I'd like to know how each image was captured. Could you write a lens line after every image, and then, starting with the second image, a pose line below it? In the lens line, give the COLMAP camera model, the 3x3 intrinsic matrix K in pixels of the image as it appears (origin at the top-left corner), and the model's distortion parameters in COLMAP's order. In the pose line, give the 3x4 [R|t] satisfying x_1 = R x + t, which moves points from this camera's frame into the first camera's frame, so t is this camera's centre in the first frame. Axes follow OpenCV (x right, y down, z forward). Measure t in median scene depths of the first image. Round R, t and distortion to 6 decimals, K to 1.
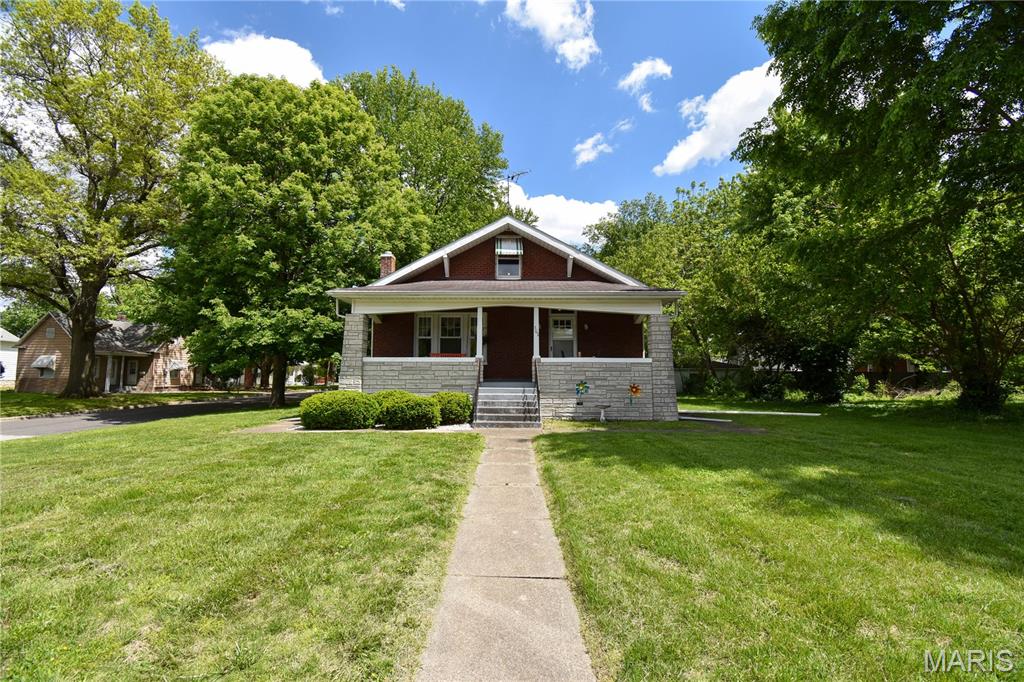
lens RADIAL K [[449.9, 0, 513.7], [0, 449.9, 334.5], [0, 0, 1]] dist [0.022708, -0.028019]
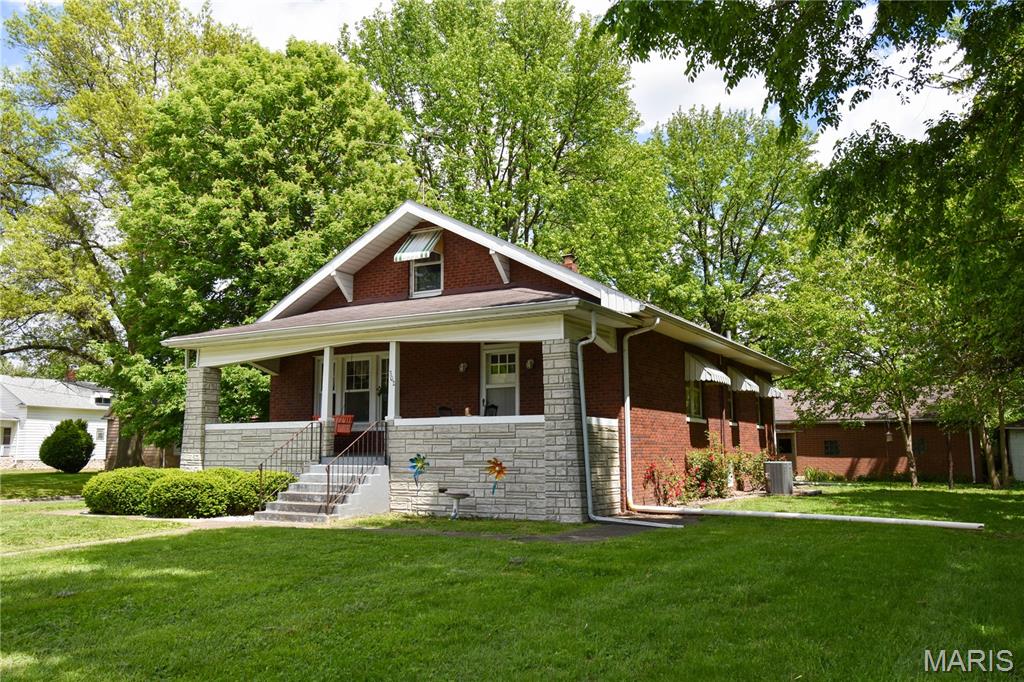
lens RADIAL K [[836.6, 0, 512.0], [0, 836.6, 341.0], [0, 0, 1]] dist [-0.004716, -0.001027]
pose [[0.867949, -0.071289, -0.491510, 0.847056], [0.053217, 0.997296, -0.050674, 0.009848], [0.493793, 0.017826, 0.869397, 0.029544]]
